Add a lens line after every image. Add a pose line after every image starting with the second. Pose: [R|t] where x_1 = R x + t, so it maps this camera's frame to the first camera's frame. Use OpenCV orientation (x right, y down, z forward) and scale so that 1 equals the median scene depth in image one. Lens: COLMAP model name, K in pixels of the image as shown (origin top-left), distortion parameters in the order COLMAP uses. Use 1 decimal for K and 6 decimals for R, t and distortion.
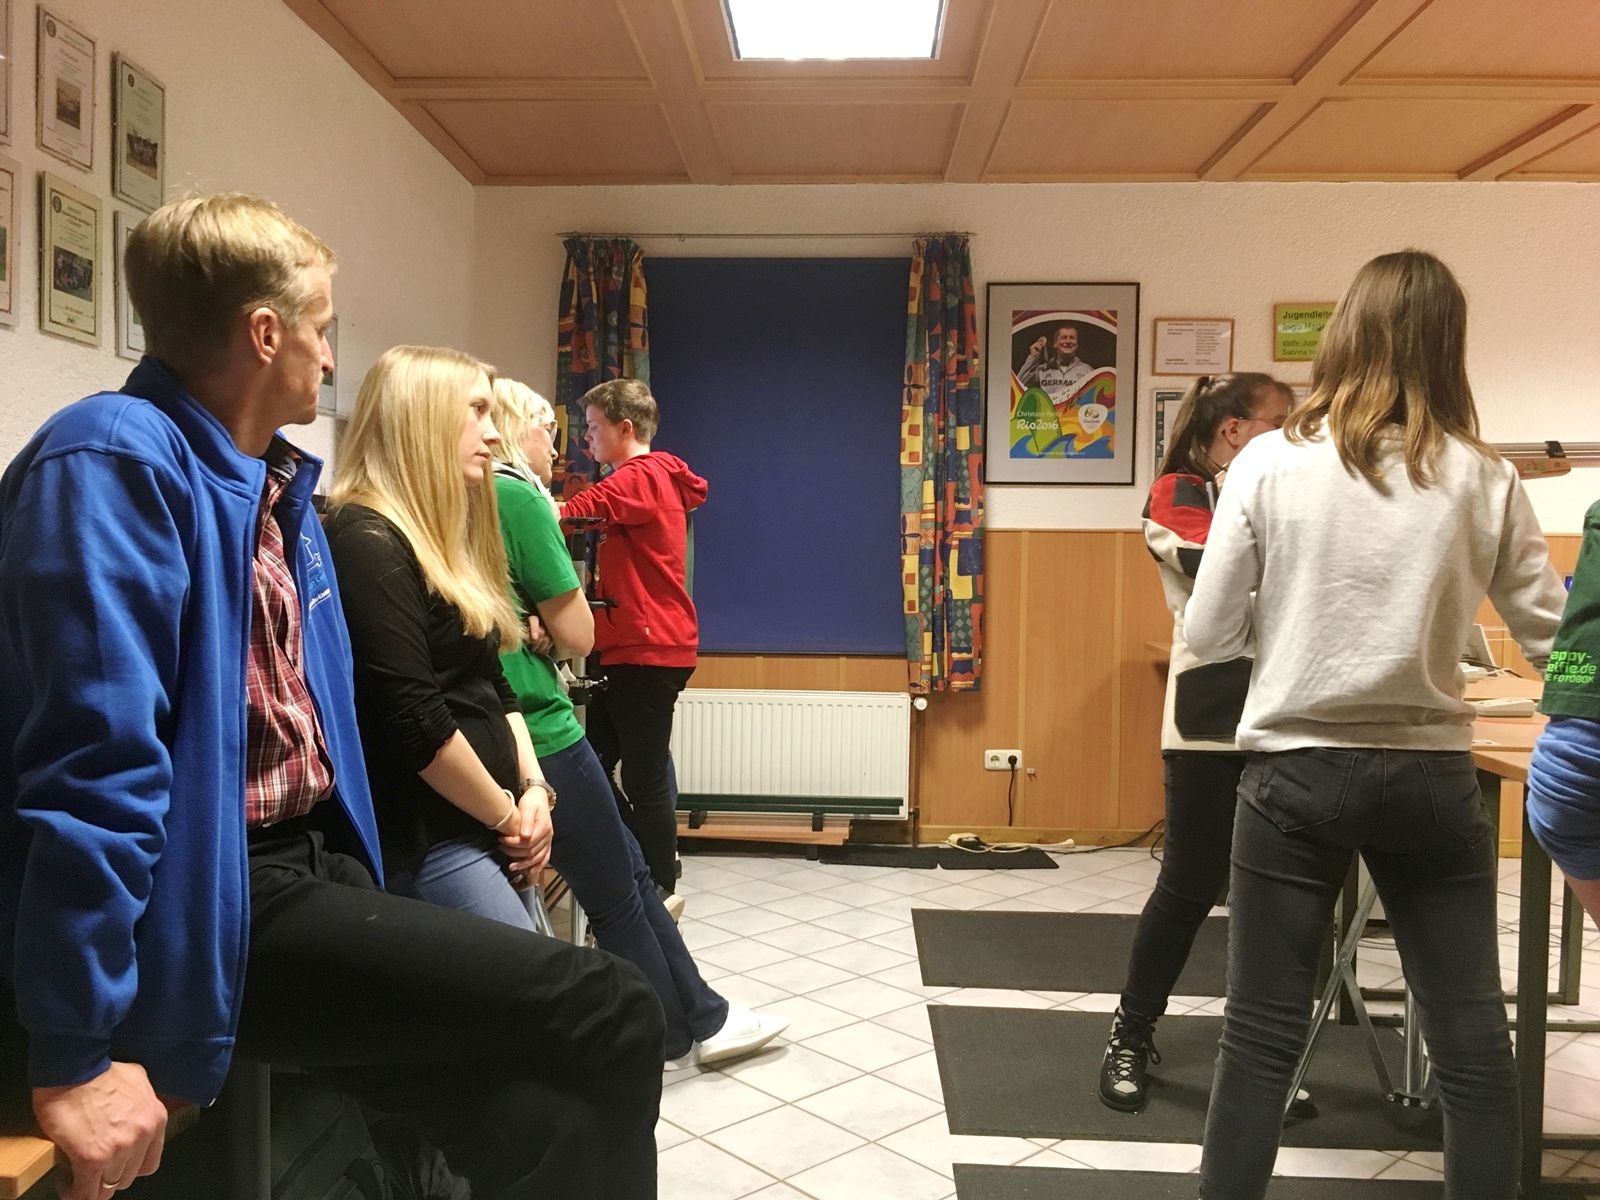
lens RADIAL K [[1357.4, 0, 793.9], [0, 1357.4, 601.0], [0, 0, 1]] dist [0.030720, -0.036317]
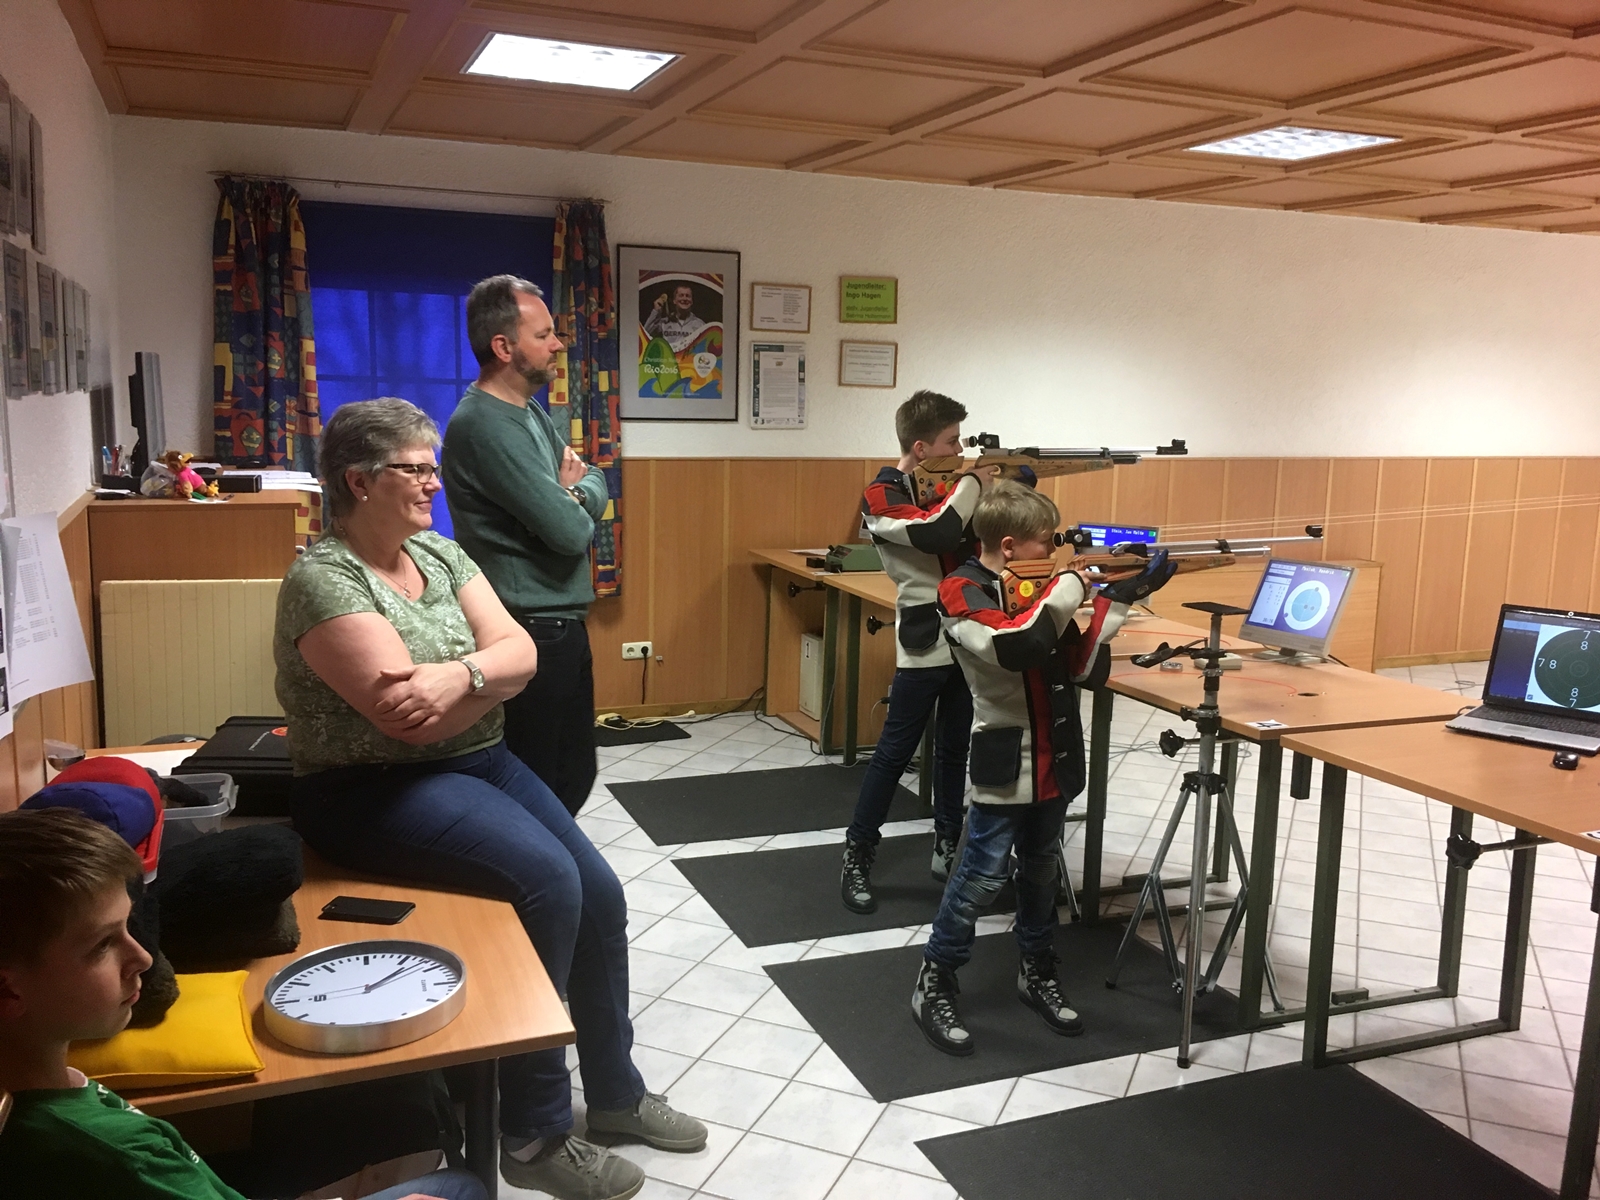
lens RADIAL K [[1357.4, 0, 801.6], [0, 1357.4, 594.2], [0, 0, 1]] dist [0.030720, -0.036317]
pose [[0.906798, -0.054314, 0.418052, -0.216678], [0.003968, 0.992721, 0.120368, -0.077672], [-0.421547, -0.107491, 0.900413, -0.139140]]
